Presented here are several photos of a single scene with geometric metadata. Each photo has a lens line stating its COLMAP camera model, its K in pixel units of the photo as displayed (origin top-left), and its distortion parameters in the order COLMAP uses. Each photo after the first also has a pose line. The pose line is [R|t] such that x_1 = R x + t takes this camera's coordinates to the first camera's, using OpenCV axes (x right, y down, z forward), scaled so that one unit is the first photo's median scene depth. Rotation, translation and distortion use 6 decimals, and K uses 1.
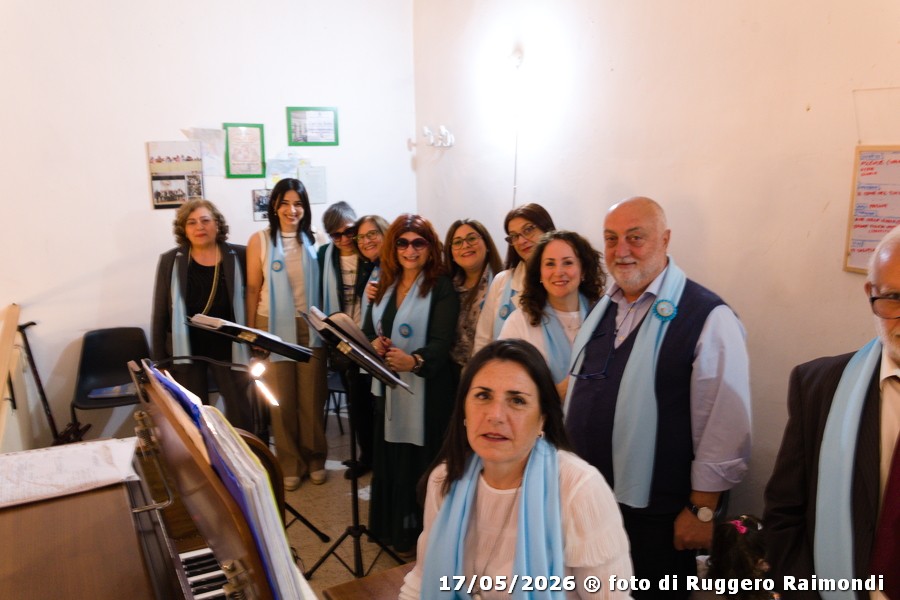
lens RADIAL K [[760.3, 0, 454.8], [0, 760.3, 299.3], [0, 0, 1]] dist [-0.074824, -0.005329]
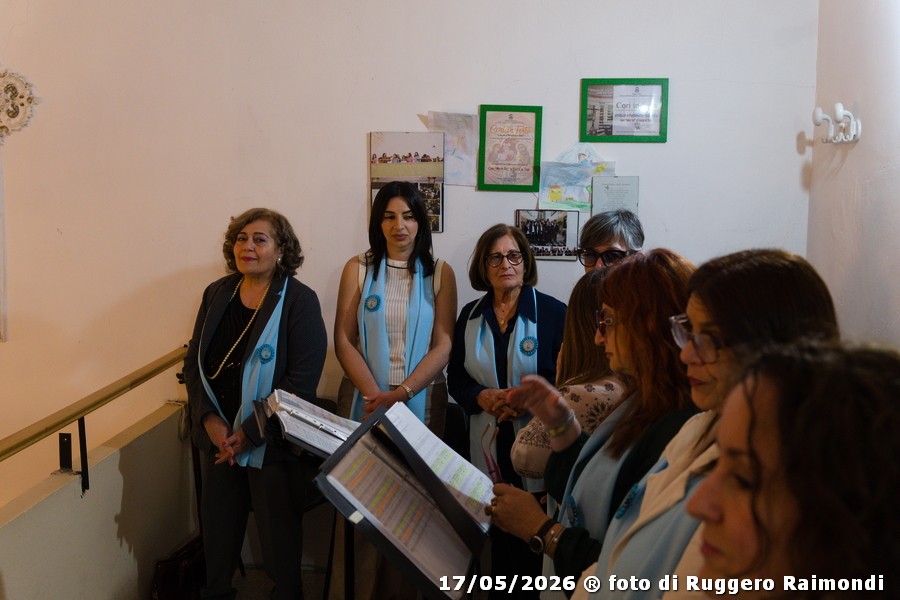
lens RADIAL K [[1028.2, 0, 449.6], [0, 1028.2, 301.3], [0, 0, 1]] dist [-0.029165, 0.000000]
pose [[0.824989, 0.077579, -0.559799, 0.175740], [-0.124825, 0.991083, -0.046611, -0.021393], [0.551191, 0.108330, 0.827317, 0.264532]]
